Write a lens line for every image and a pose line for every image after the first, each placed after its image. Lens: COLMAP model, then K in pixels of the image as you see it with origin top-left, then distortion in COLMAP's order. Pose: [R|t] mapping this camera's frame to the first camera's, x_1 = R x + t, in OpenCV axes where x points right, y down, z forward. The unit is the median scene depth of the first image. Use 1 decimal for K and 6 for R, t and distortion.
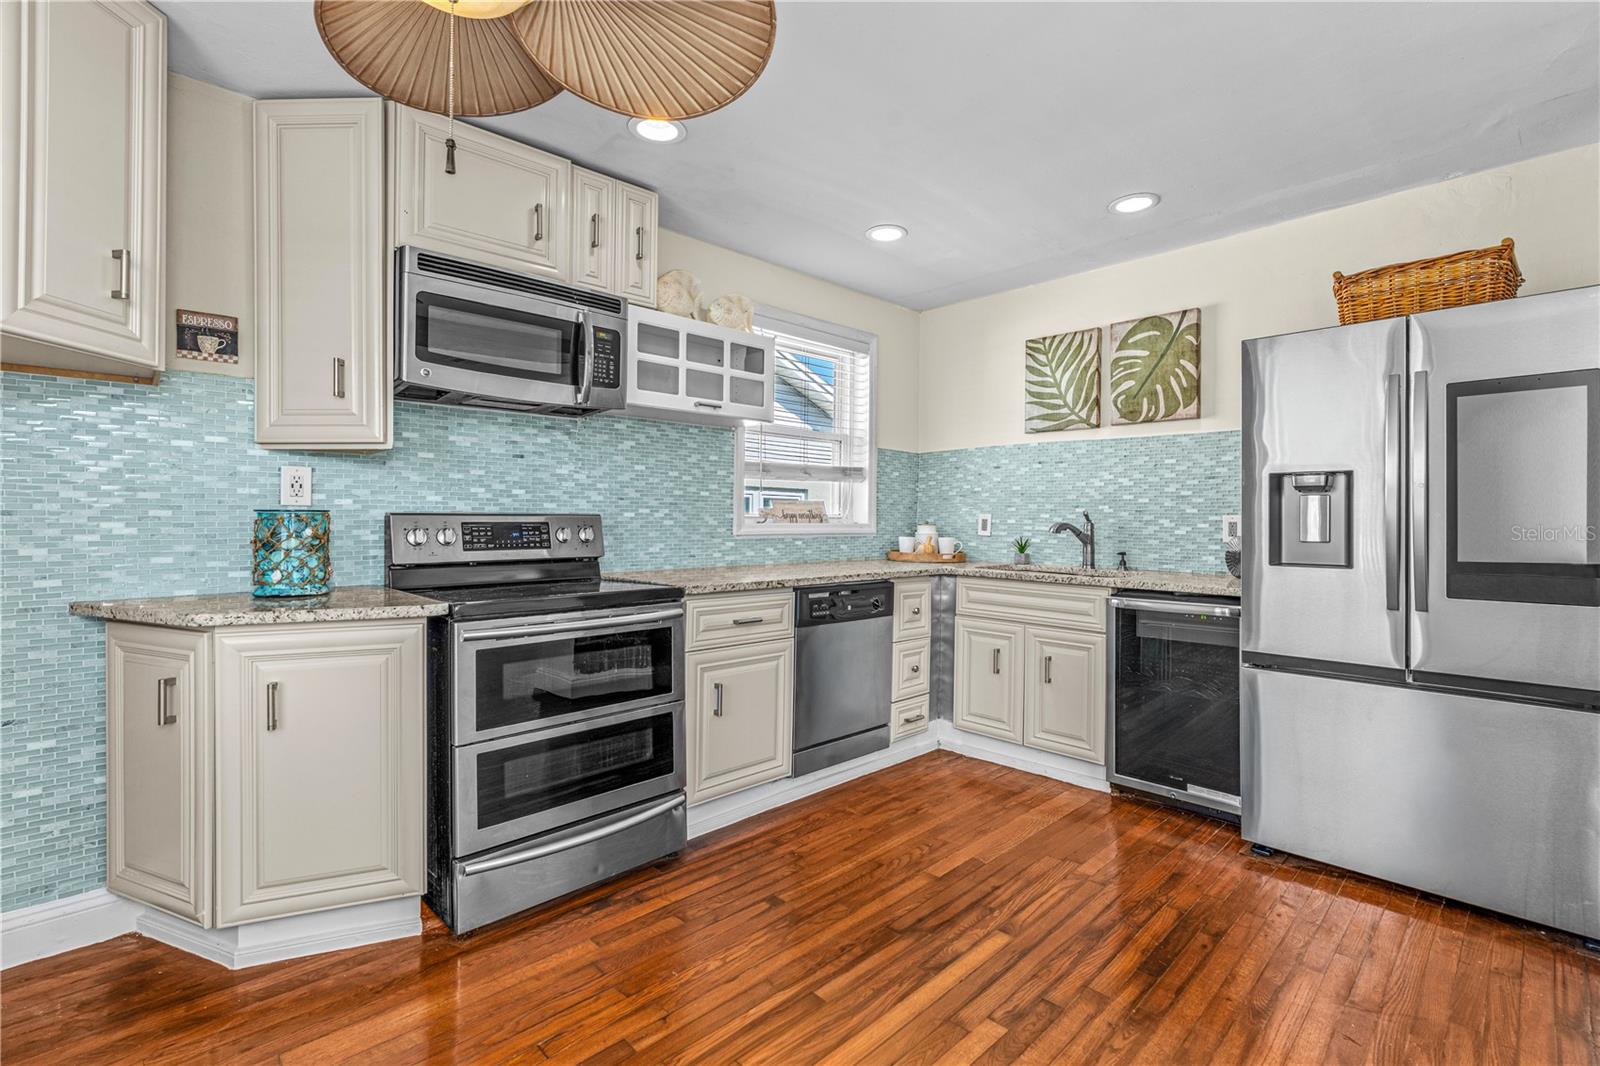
lens RADIAL K [[737.6, 0, 791.5], [0, 737.6, 518.2], [0, 0, 1]] dist [-0.004825, 0.003011]
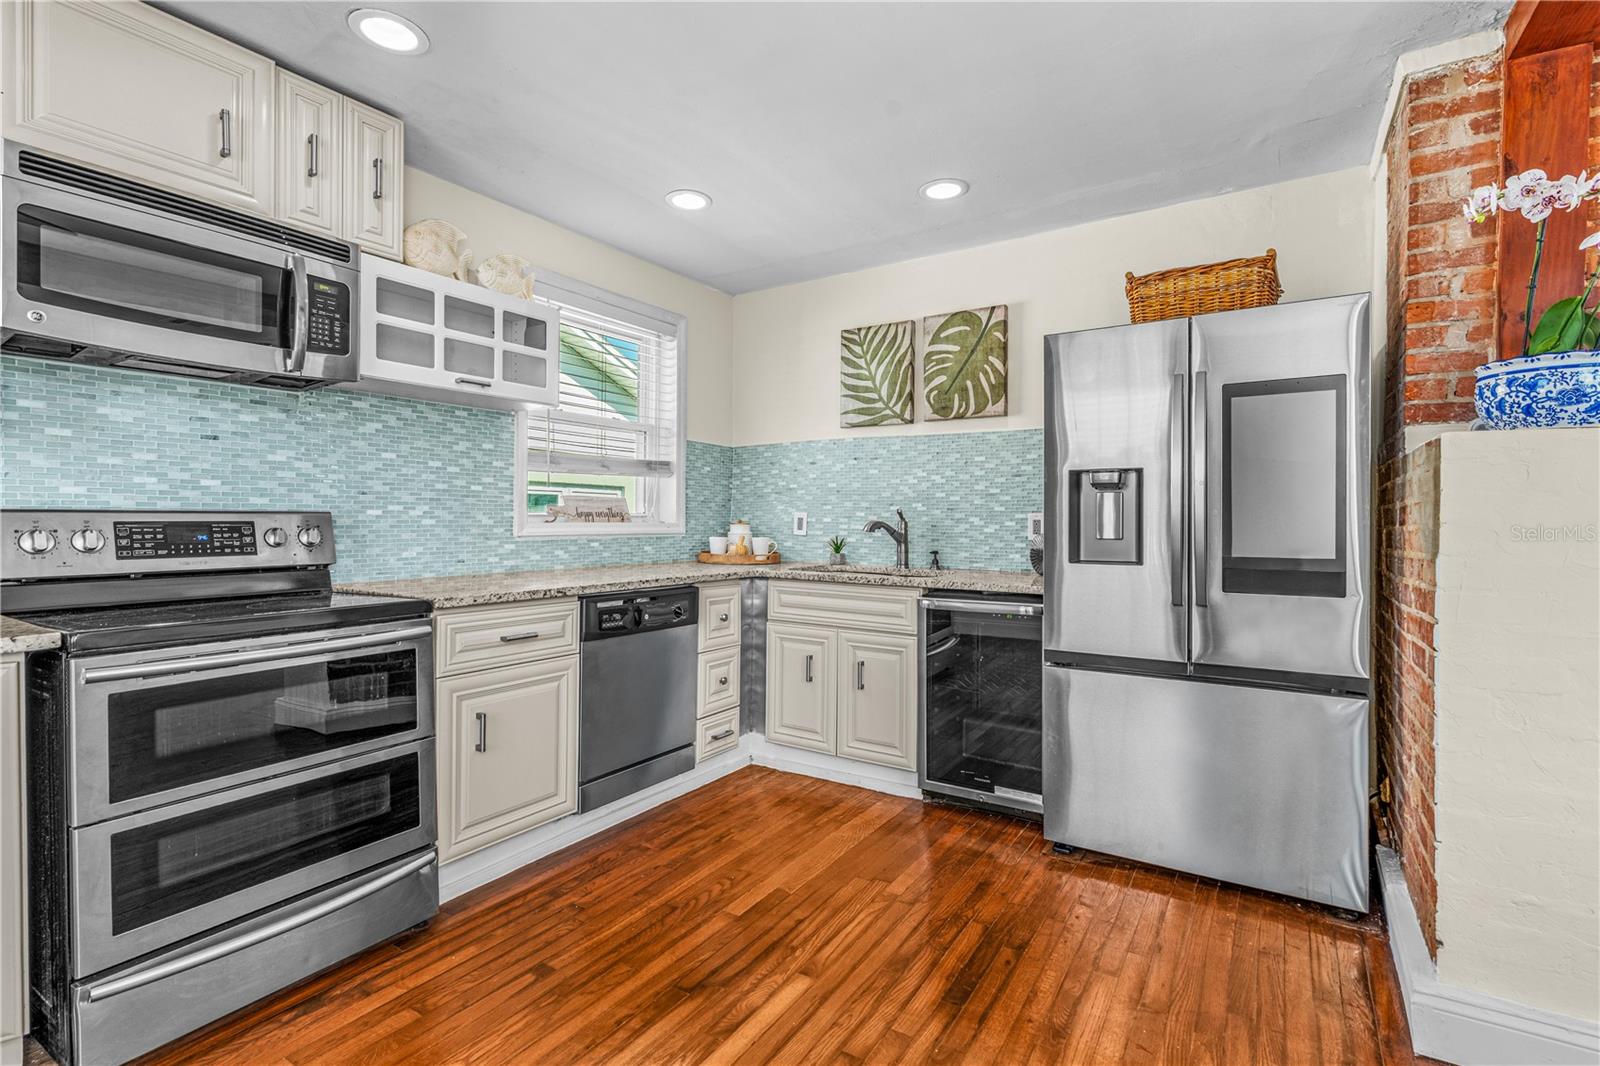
lens RADIAL K [[737.6, 0, 798.7], [0, 737.6, 523.0], [0, 0, 1]] dist [-0.004825, 0.003011]
pose [[0.975262, -0.003098, 0.221031, 0.068726], [0.001924, 0.999983, 0.005525, 0.003932], [-0.221044, -0.004963, 0.975251, 0.103748]]
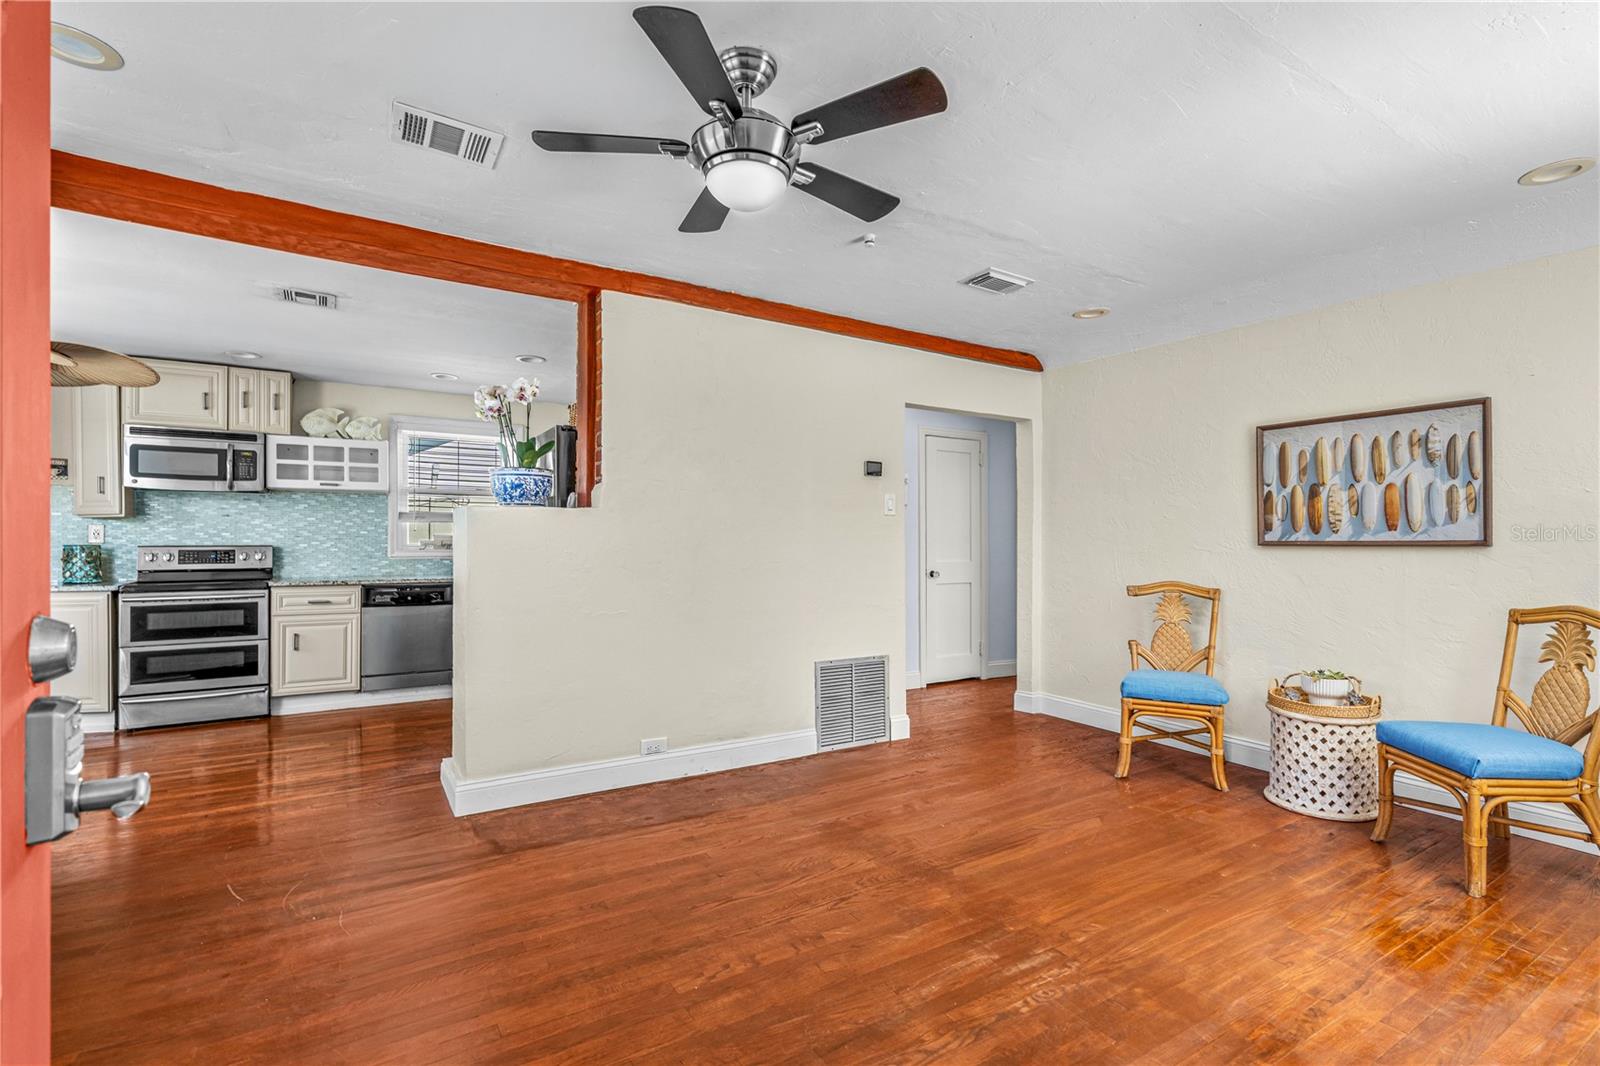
lens RADIAL K [[737.6, 0, 785.1], [0, 737.6, 540.1], [0, 0, 1]] dist [-0.004825, 0.003011]
pose [[0.975334, -0.008478, -0.220572, 1.516588], [0.007030, 0.999948, -0.007349, 0.004455], [0.220623, 0.005617, 0.975343, -0.566765]]
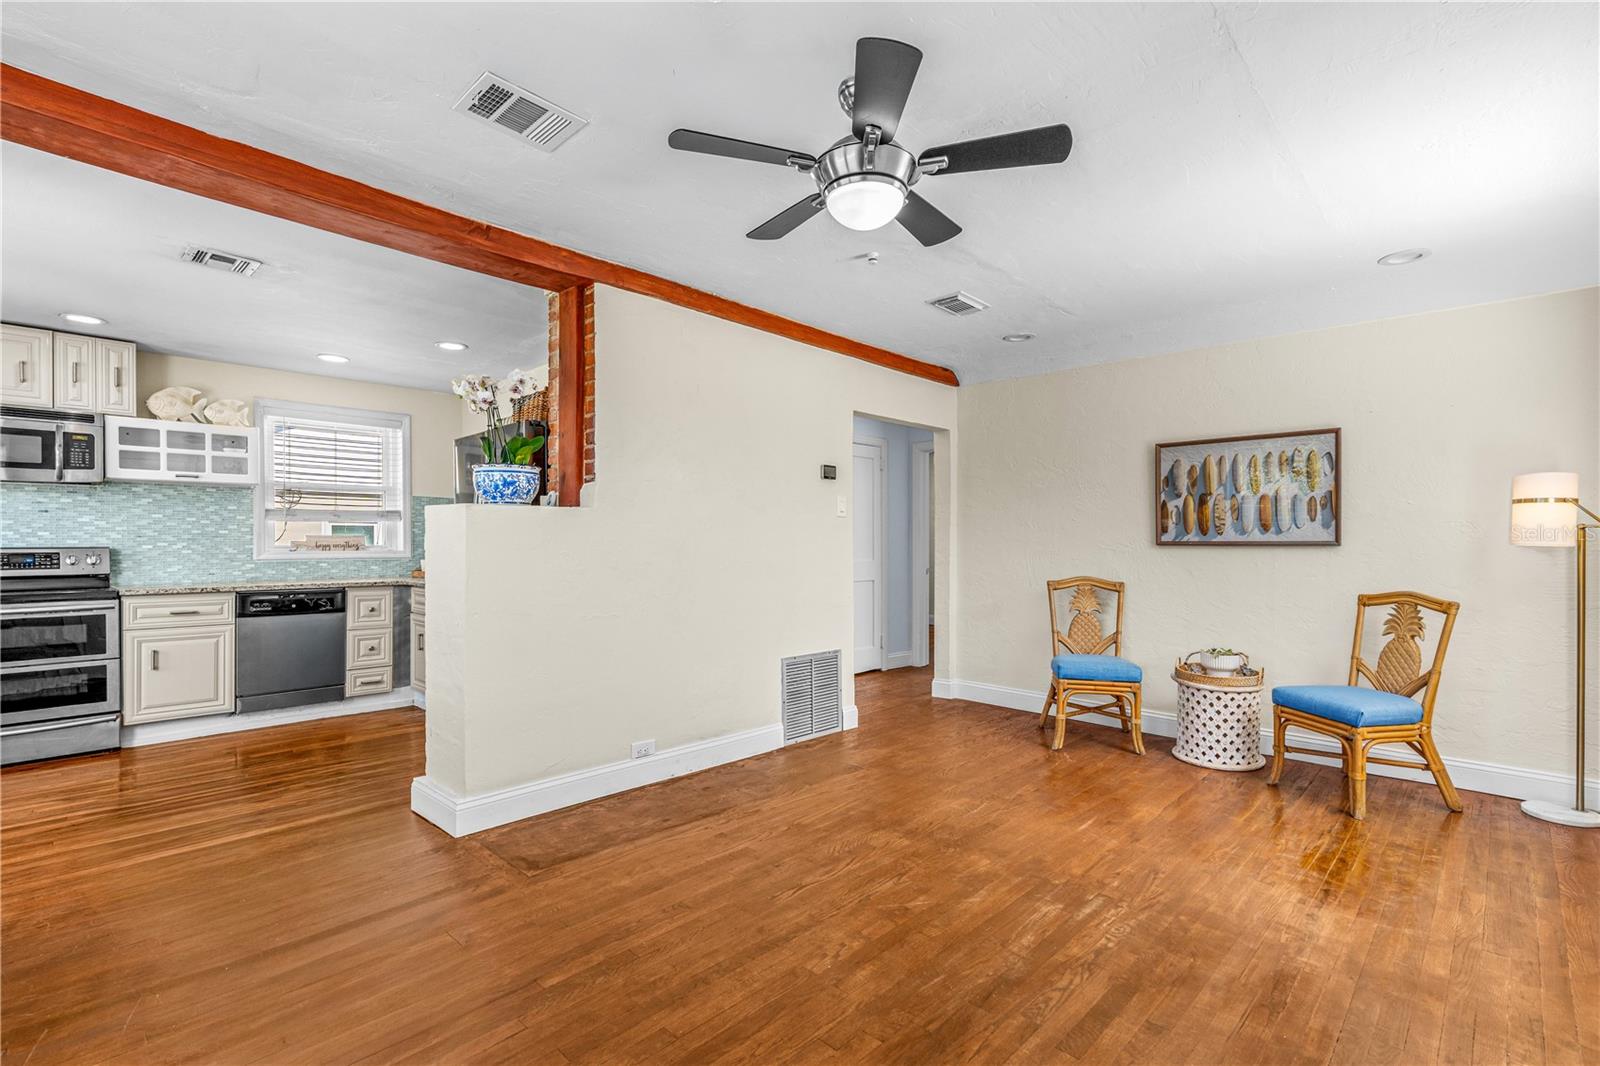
lens RADIAL K [[737.6, 0, 776.8], [0, 737.6, 545.8], [0, 0, 1]] dist [-0.004825, 0.003011]
pose [[0.999803, -0.008761, 0.017812, 1.215825], [0.008725, 0.999960, 0.002095, 0.001404], [-0.017830, -0.001939, 0.999839, -0.634416]]
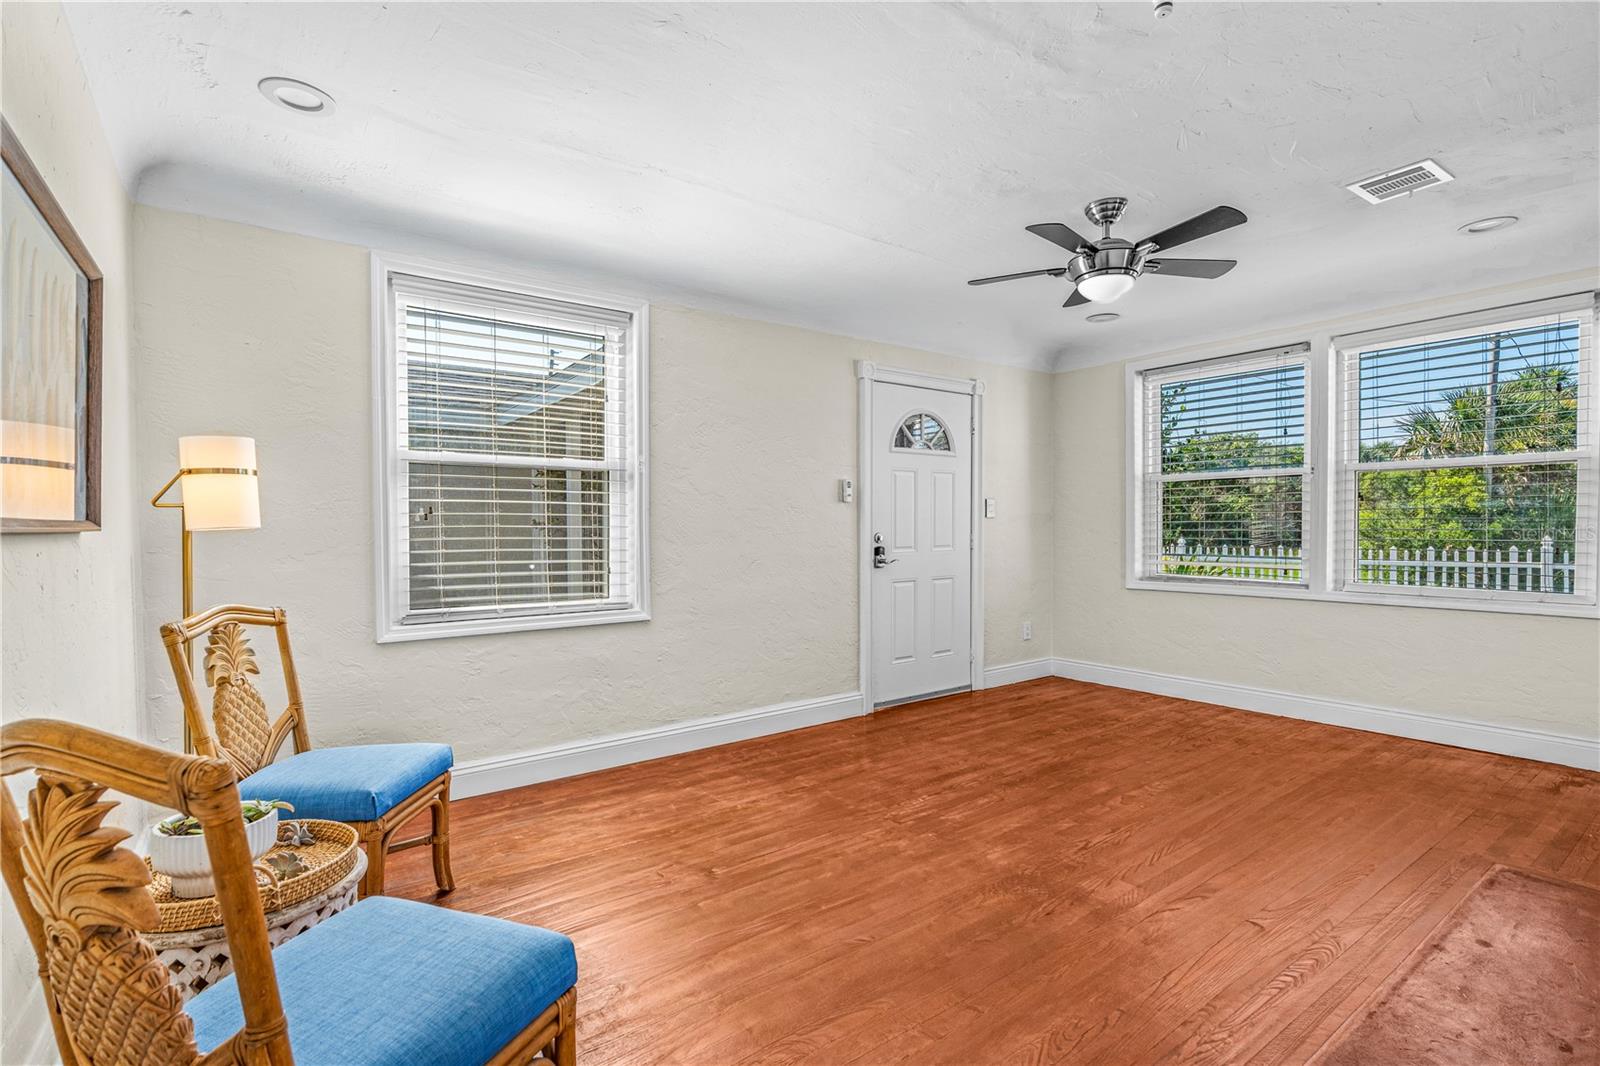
lens RADIAL K [[737.6, 0, 779.3], [0, 737.6, 534.0], [0, 0, 1]] dist [-0.004825, 0.003011]
pose [[-0.988874, 0.001339, 0.148751, 1.629362], [0.004057, 0.999830, 0.017971, 0.007357], [-0.148702, 0.018375, -0.988711, 1.265172]]
